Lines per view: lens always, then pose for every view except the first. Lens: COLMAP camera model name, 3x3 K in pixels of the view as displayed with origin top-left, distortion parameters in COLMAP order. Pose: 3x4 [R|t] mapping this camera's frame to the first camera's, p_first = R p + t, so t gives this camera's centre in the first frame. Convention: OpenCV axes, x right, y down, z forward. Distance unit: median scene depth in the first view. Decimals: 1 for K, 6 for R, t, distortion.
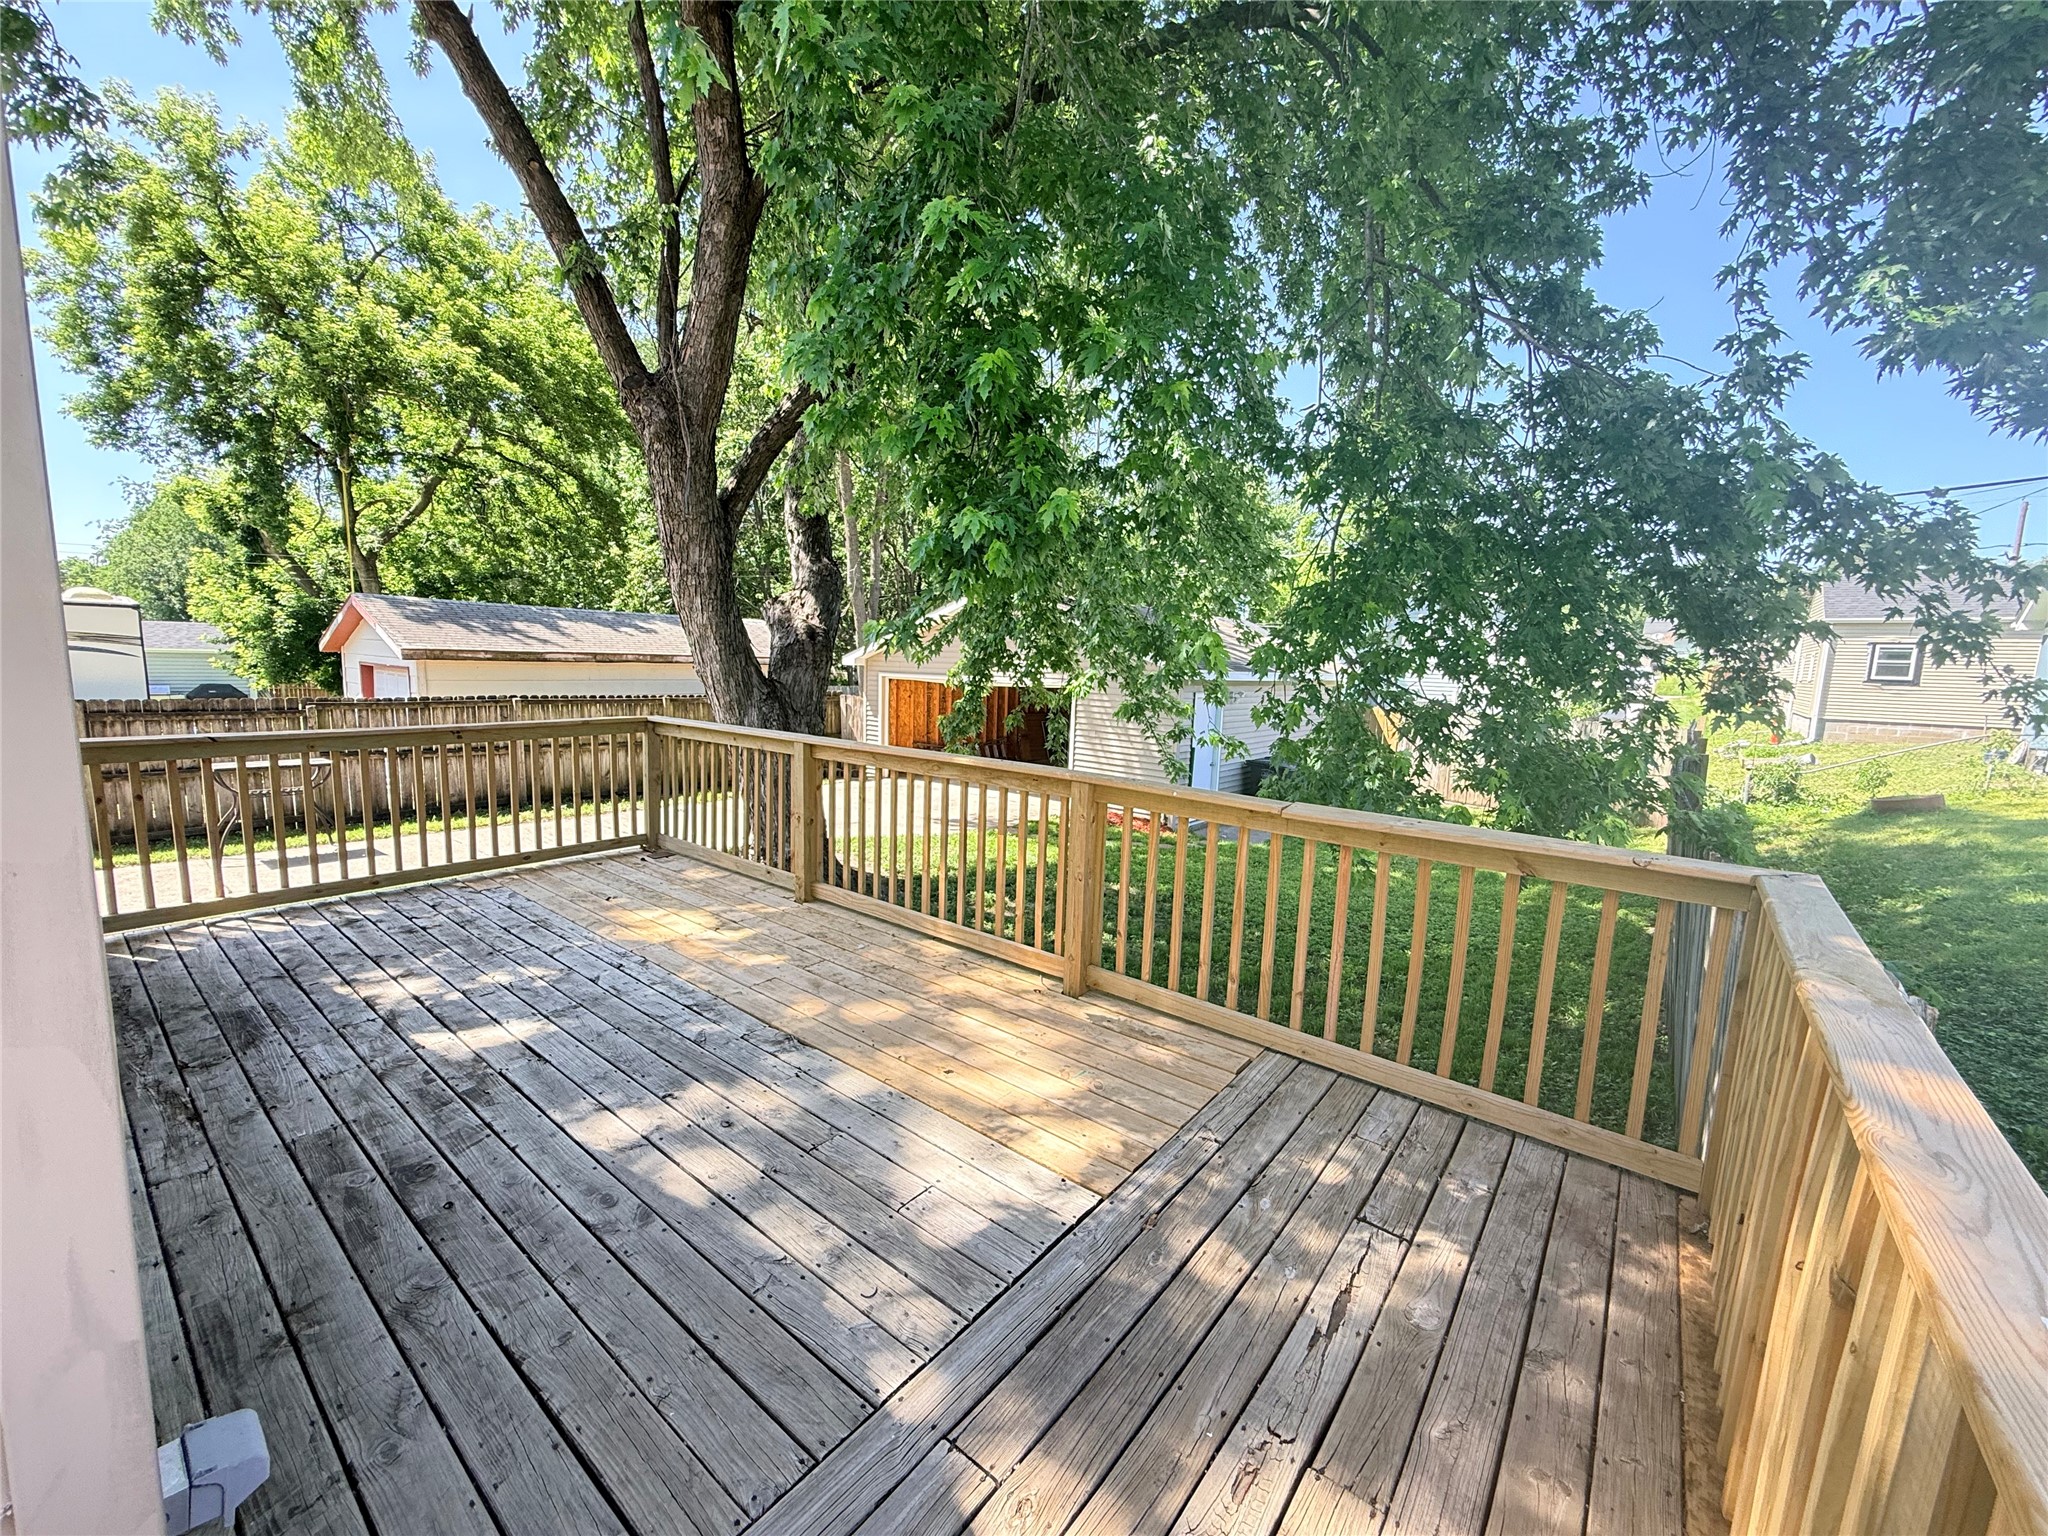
lens RADIAL K [[813.2, 0, 1016.7], [0, 813.2, 771.8], [0, 0, 1]] dist [-0.000313, 0.000450]
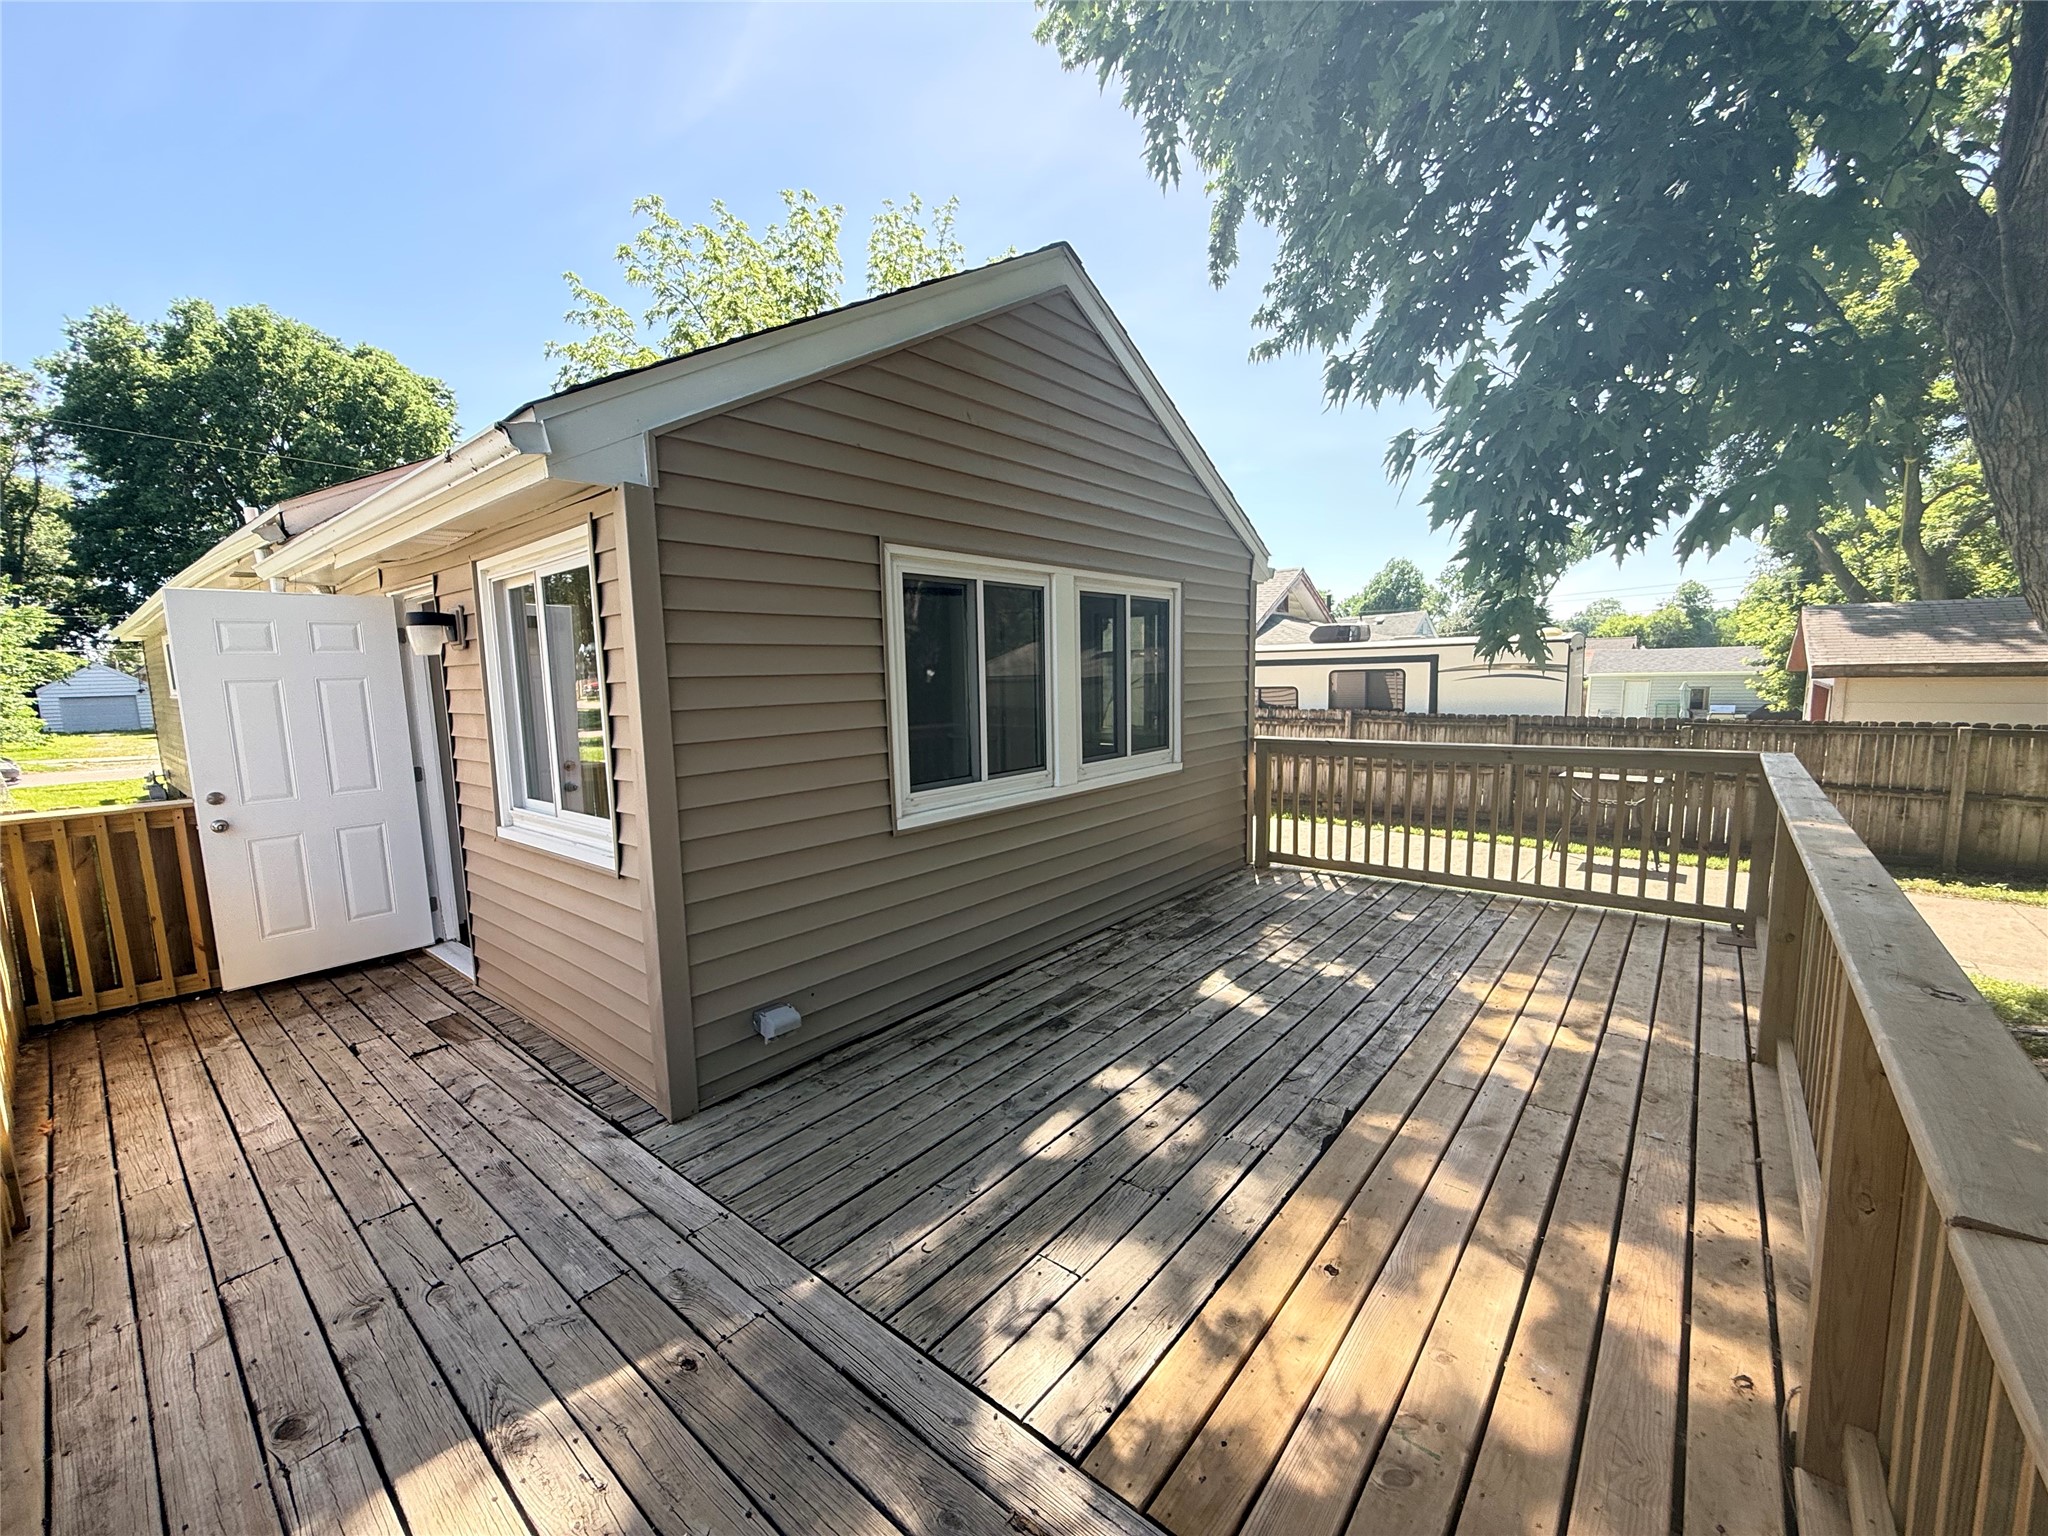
lens RADIAL K [[813.2, 0, 1020.5], [0, 813.2, 774.7], [0, 0, 1]] dist [-0.000313, 0.000450]
pose [[-0.017549, 0.098545, -0.994978, 0.395759], [-0.119397, 0.987804, 0.099940, -0.060785], [0.992692, 0.120551, -0.005569, 0.480445]]
